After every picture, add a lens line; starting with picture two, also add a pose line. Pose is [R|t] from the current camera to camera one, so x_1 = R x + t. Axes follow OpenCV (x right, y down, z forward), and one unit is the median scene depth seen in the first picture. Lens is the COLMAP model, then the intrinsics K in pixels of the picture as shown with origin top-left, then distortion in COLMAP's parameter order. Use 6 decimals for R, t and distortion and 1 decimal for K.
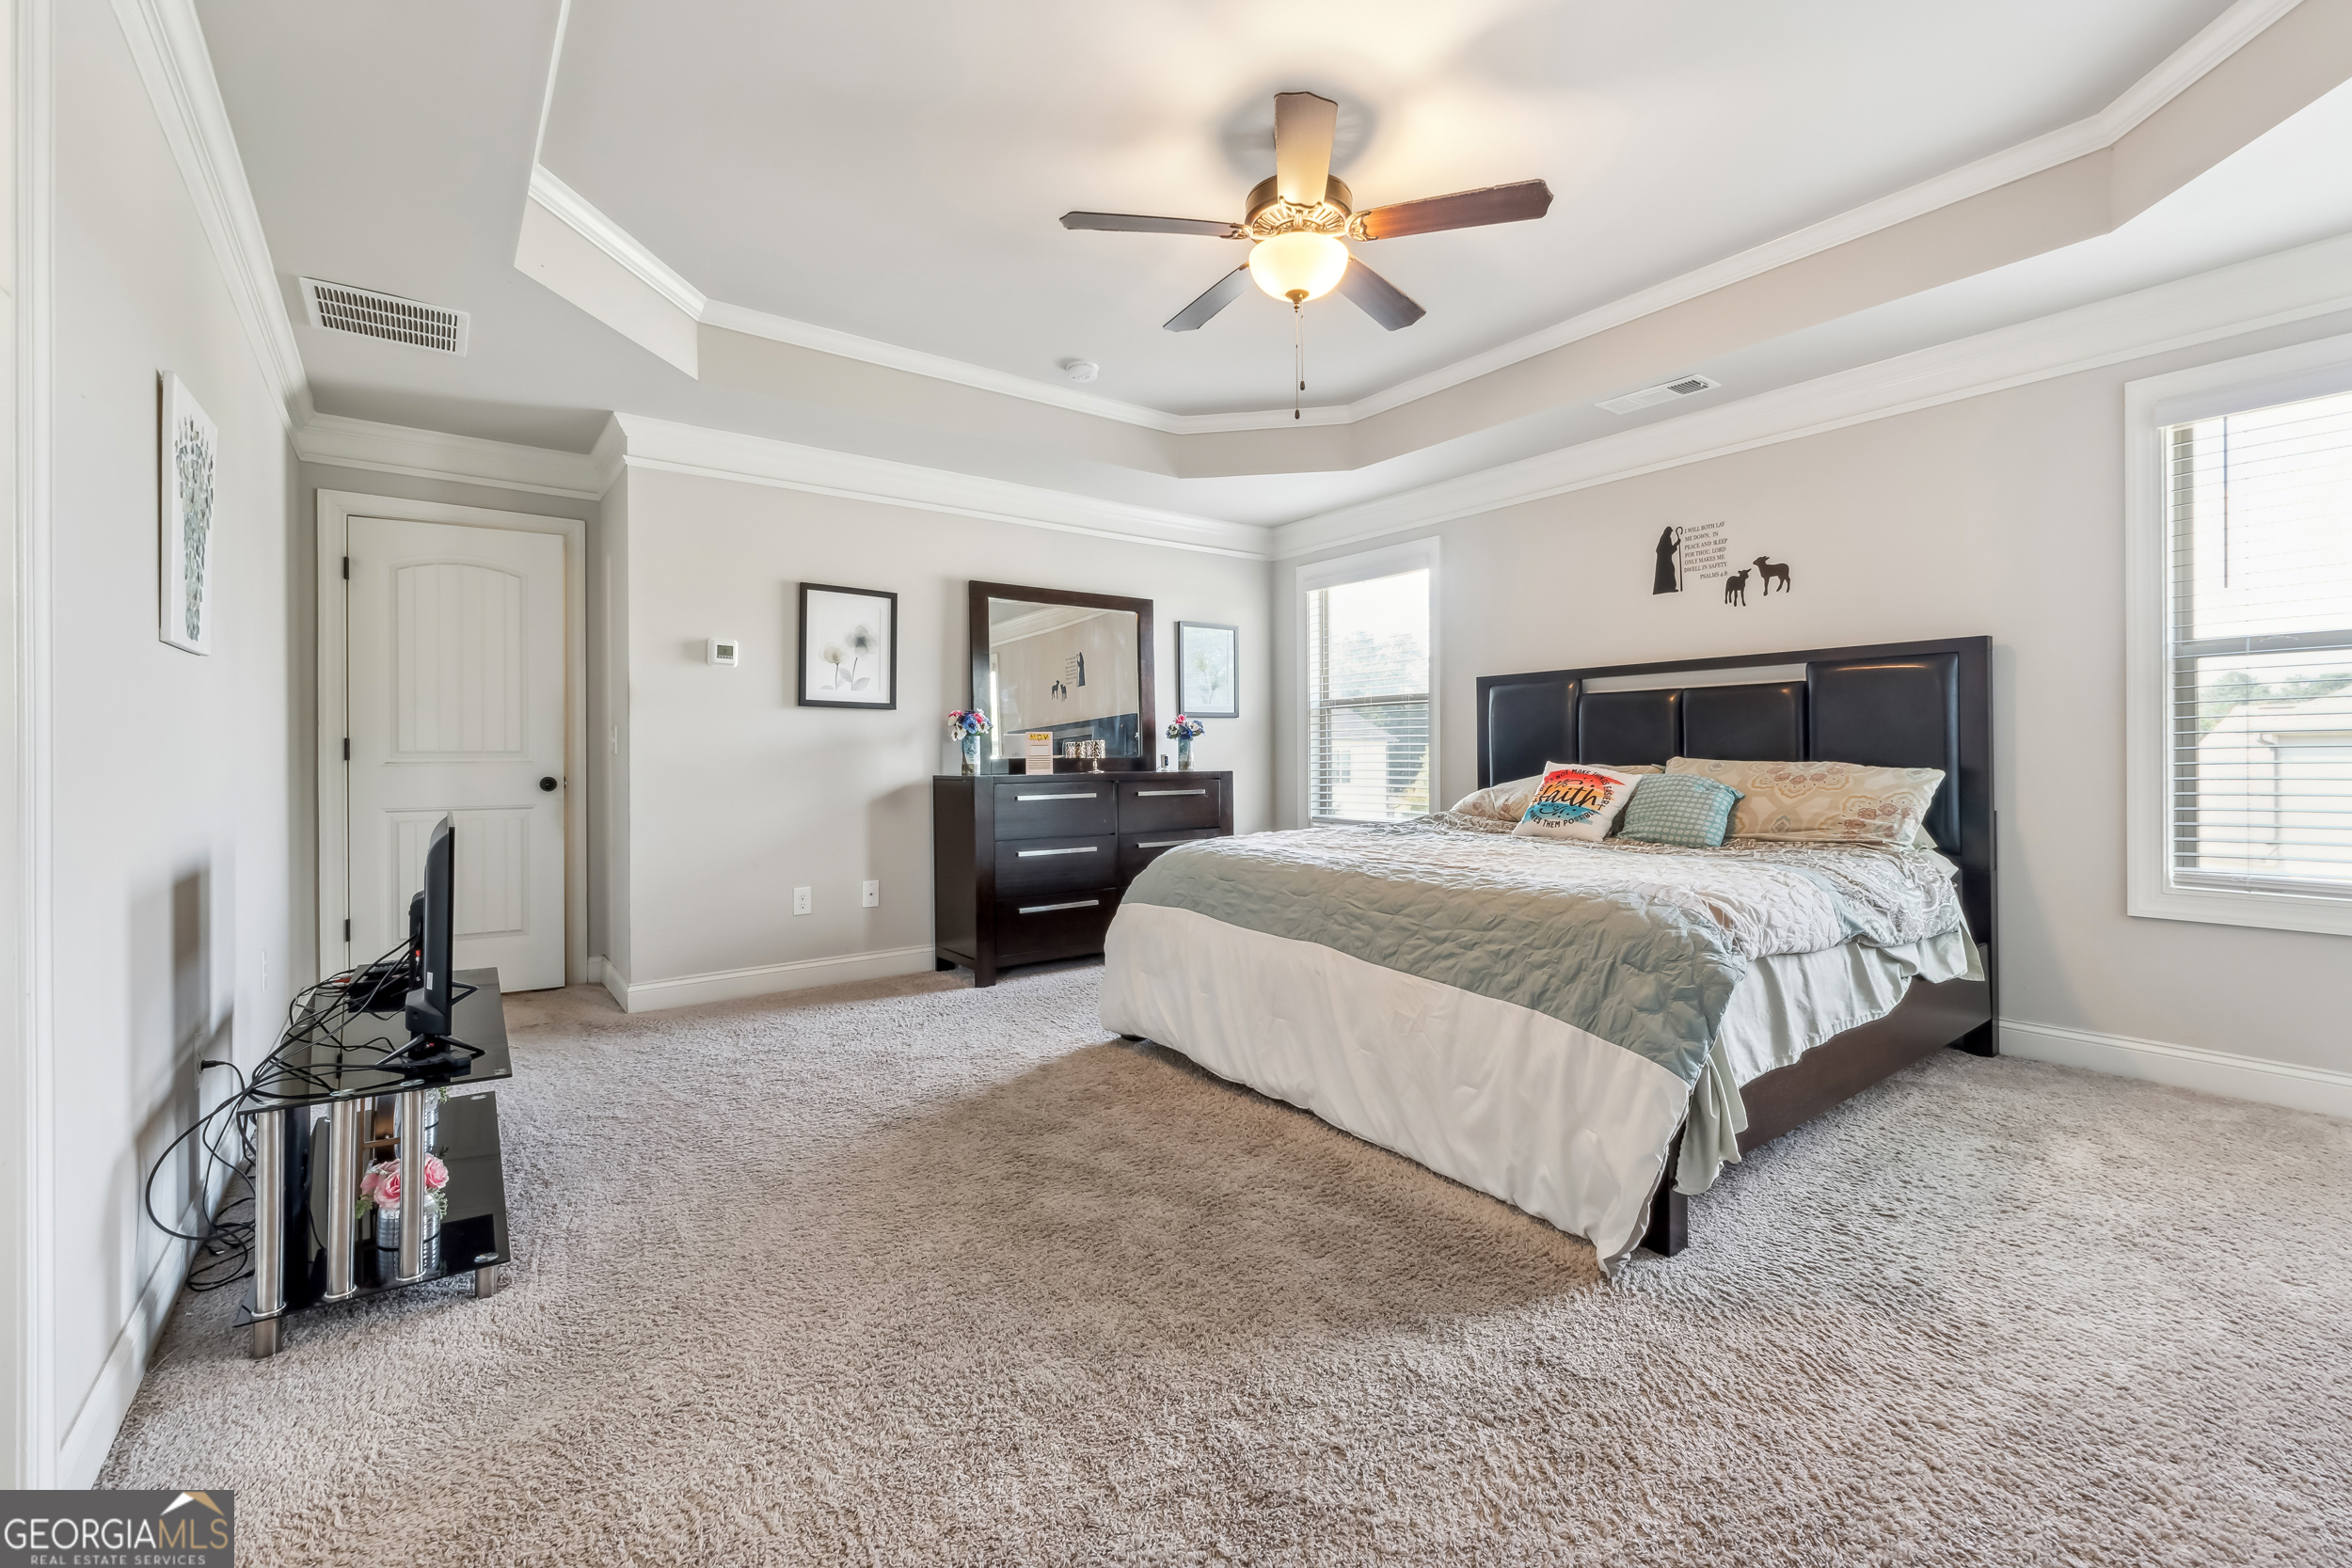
lens RADIAL K [[983.6, 0, 1165.6], [0, 983.6, 776.4], [0, 0, 1]] dist [0.003057, -0.000009]
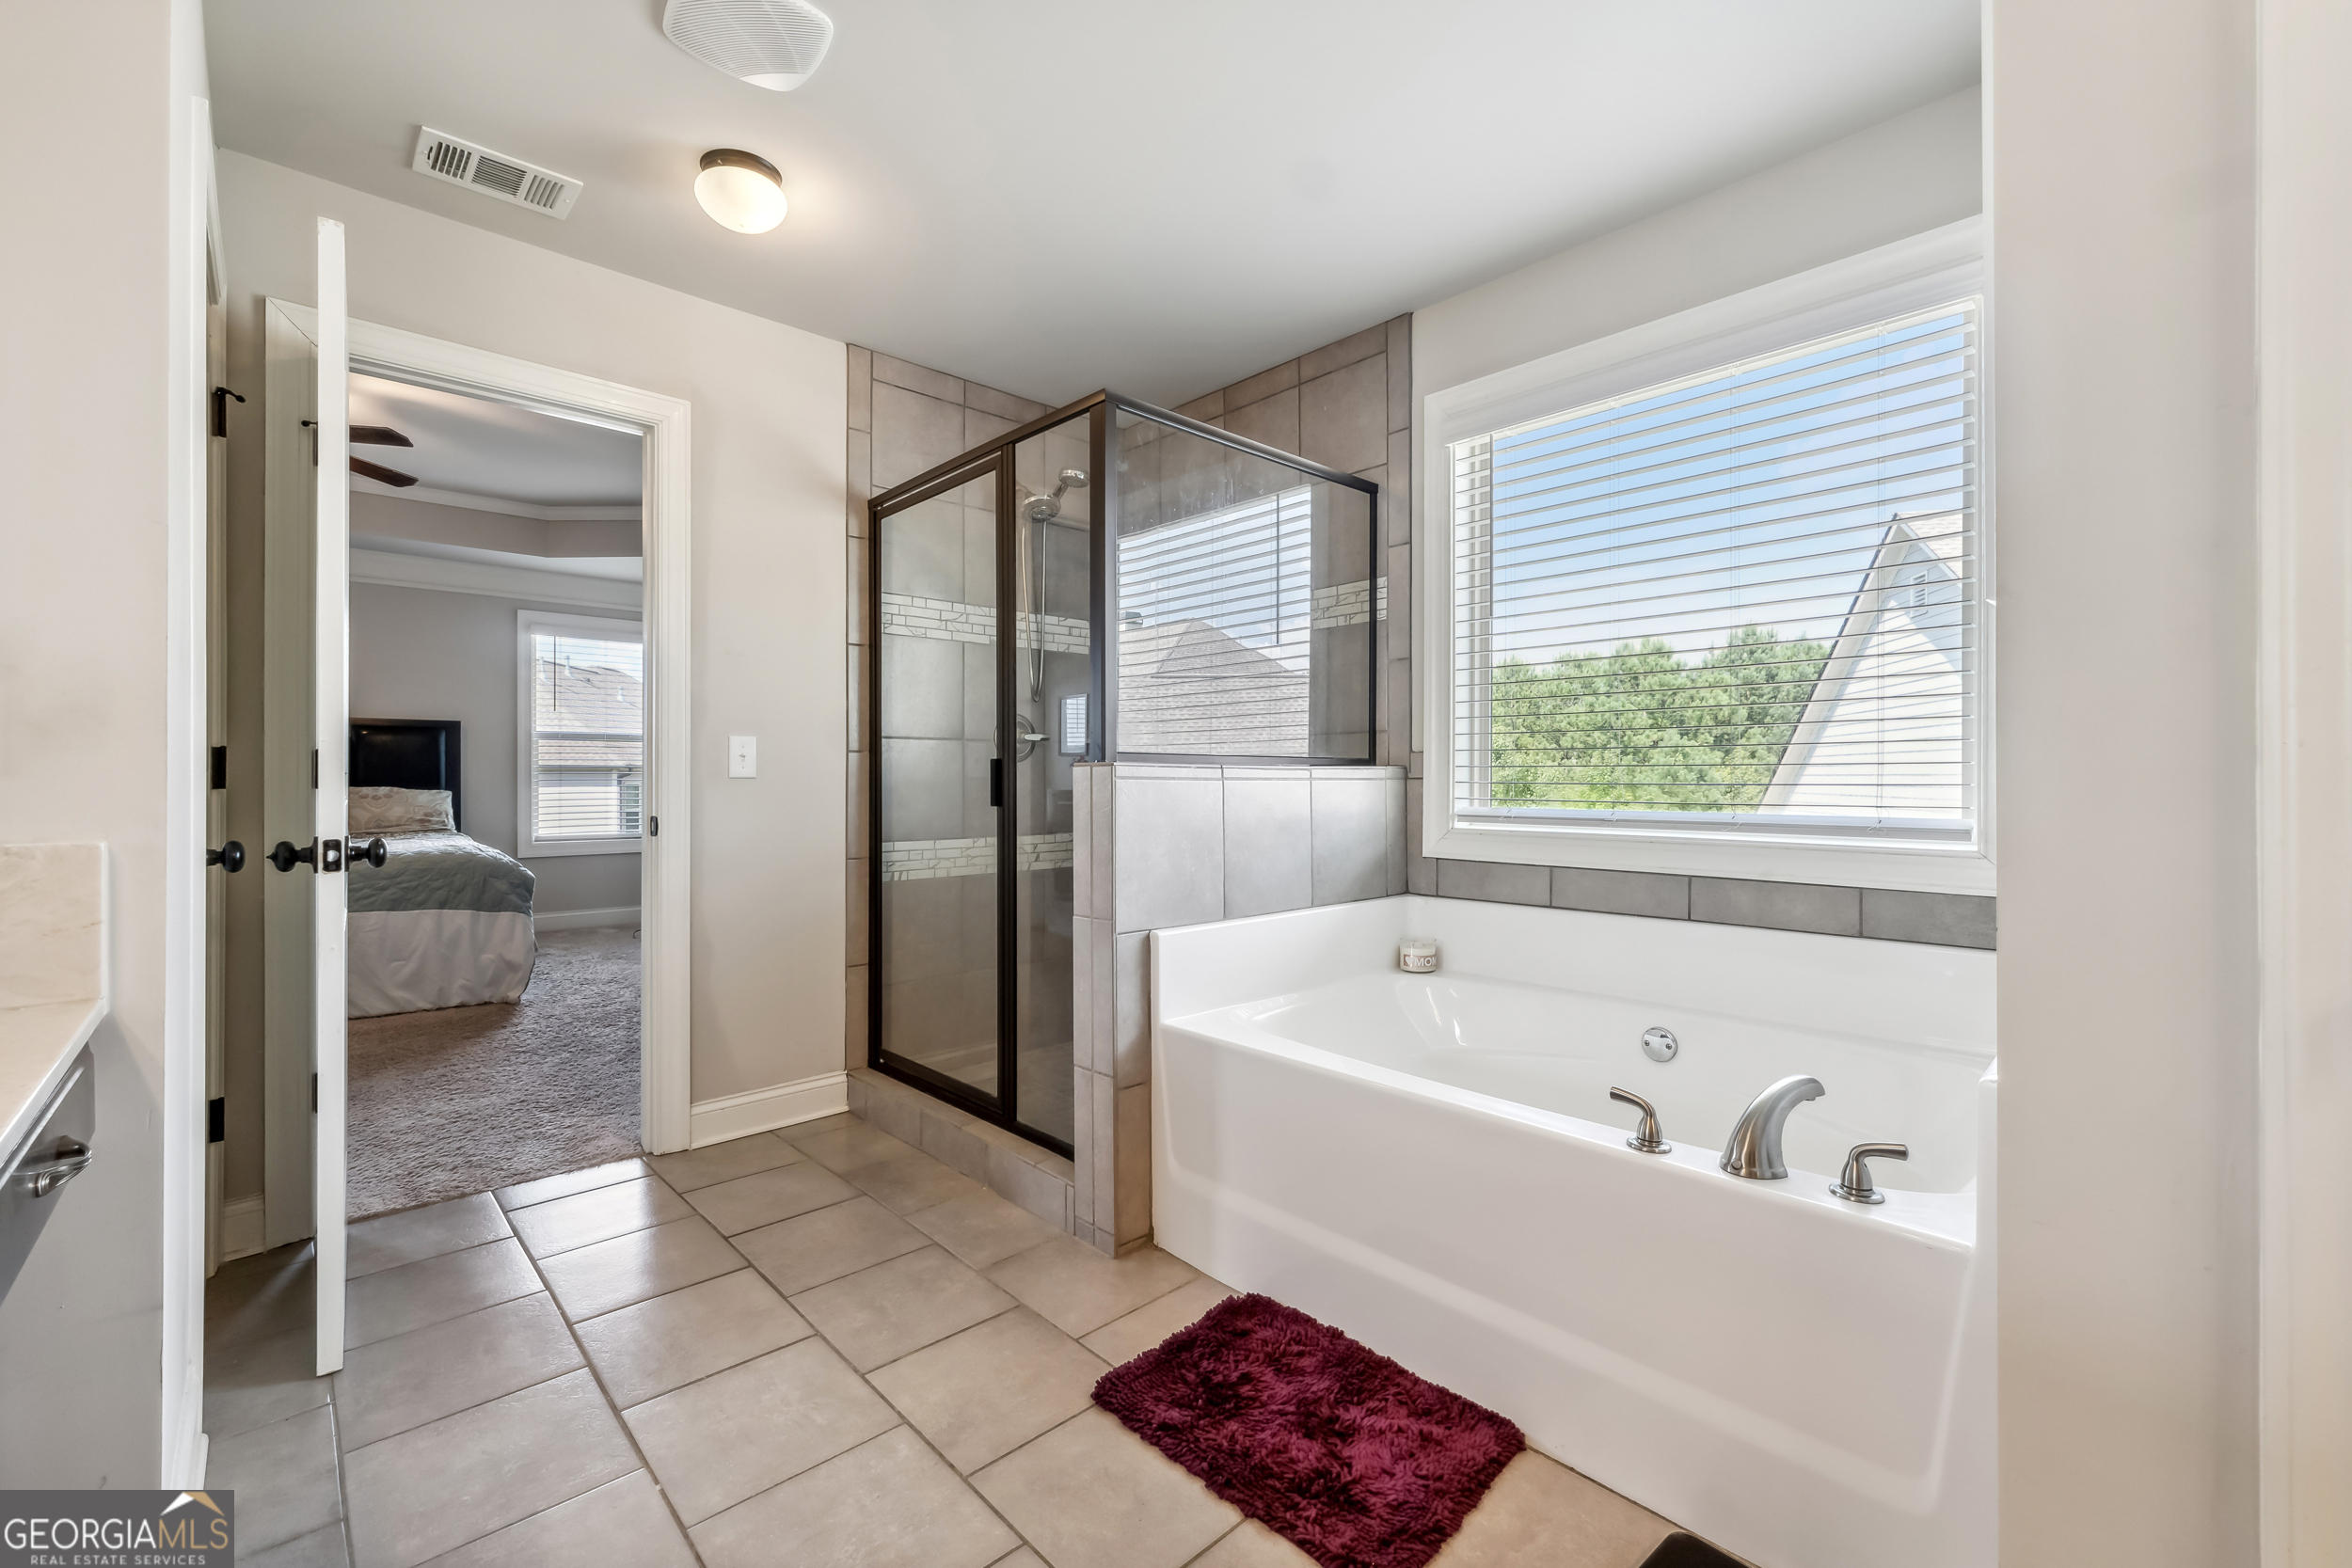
lens RADIAL K [[983.6, 0, 1165.6], [0, 983.6, 776.4], [0, 0, 1]] dist [0.003057, -0.000009]
pose [[-0.100408, 0.005982, 0.994928, -1.040827], [0.017646, 0.999835, -0.004231, -0.000309], [-0.994790, 0.017131, -0.100497, -0.161229]]
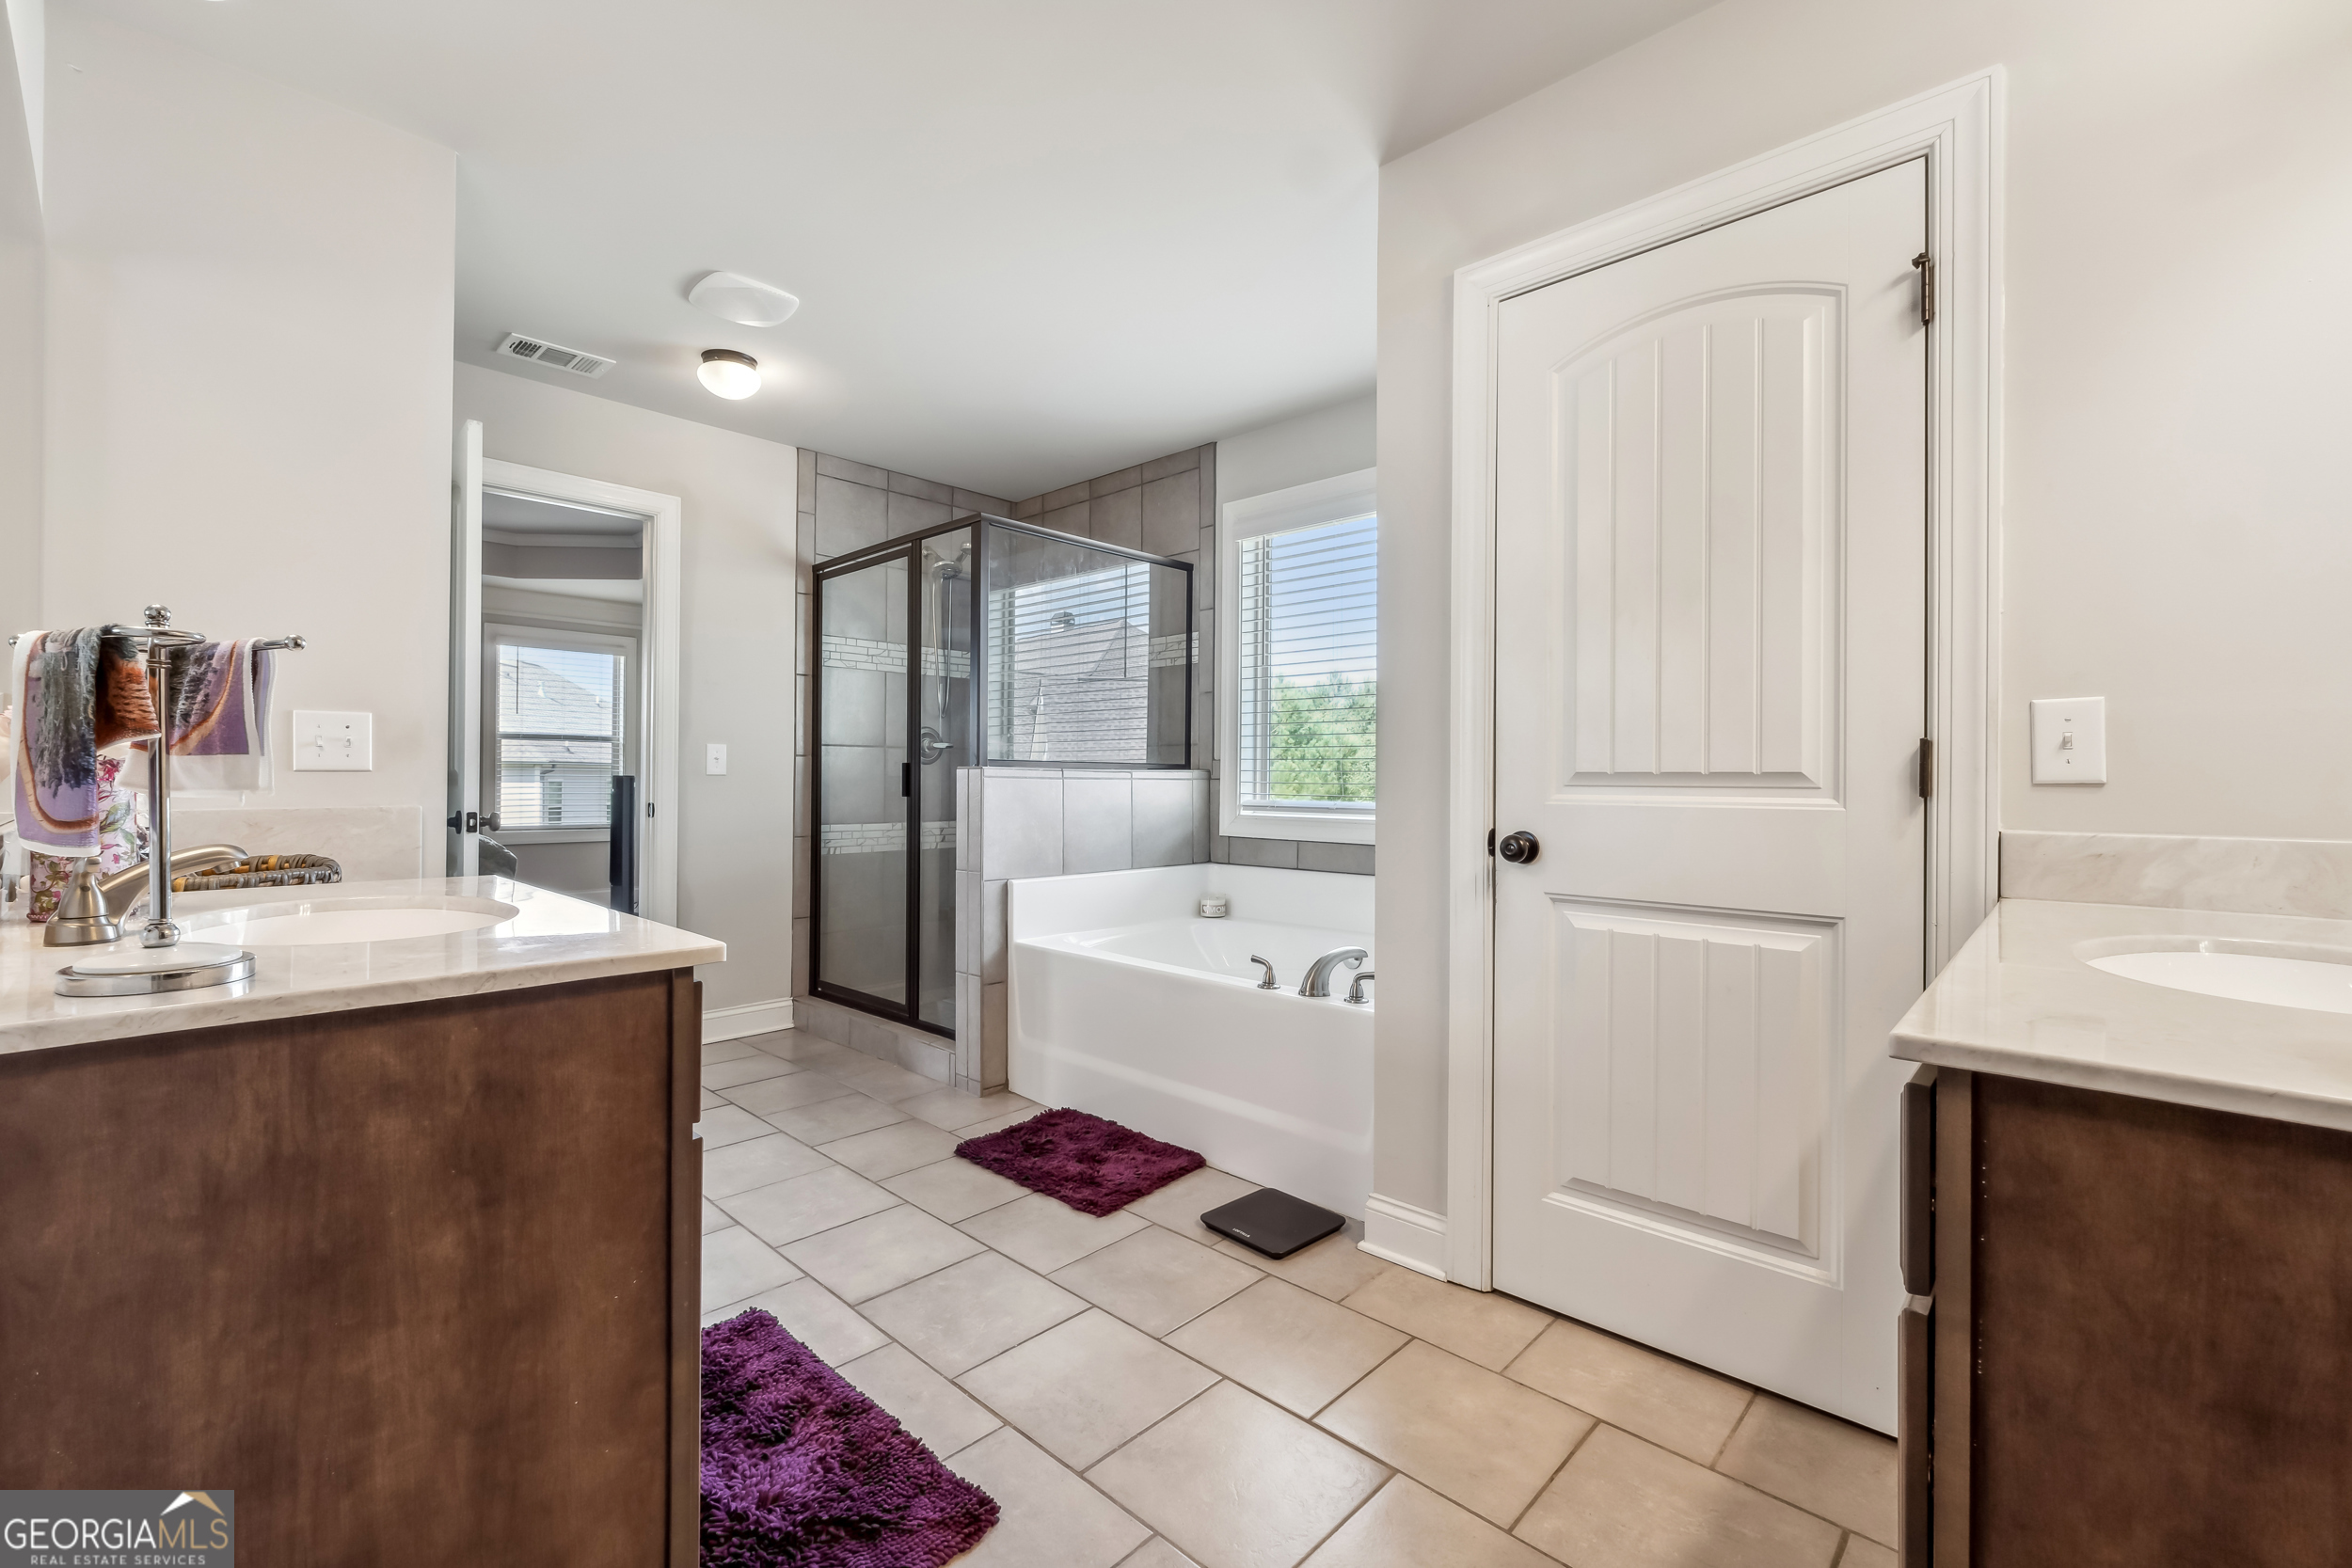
lens RADIAL K [[983.6, 0, 1165.6], [0, 983.6, 776.4], [0, 0, 1]] dist [0.003057, -0.000009]
pose [[-0.165157, 0.005780, 0.986250, -1.333467], [0.010472, 0.999937, -0.004107, 0.002430], [-0.986212, 0.009650, -0.165208, -0.203308]]
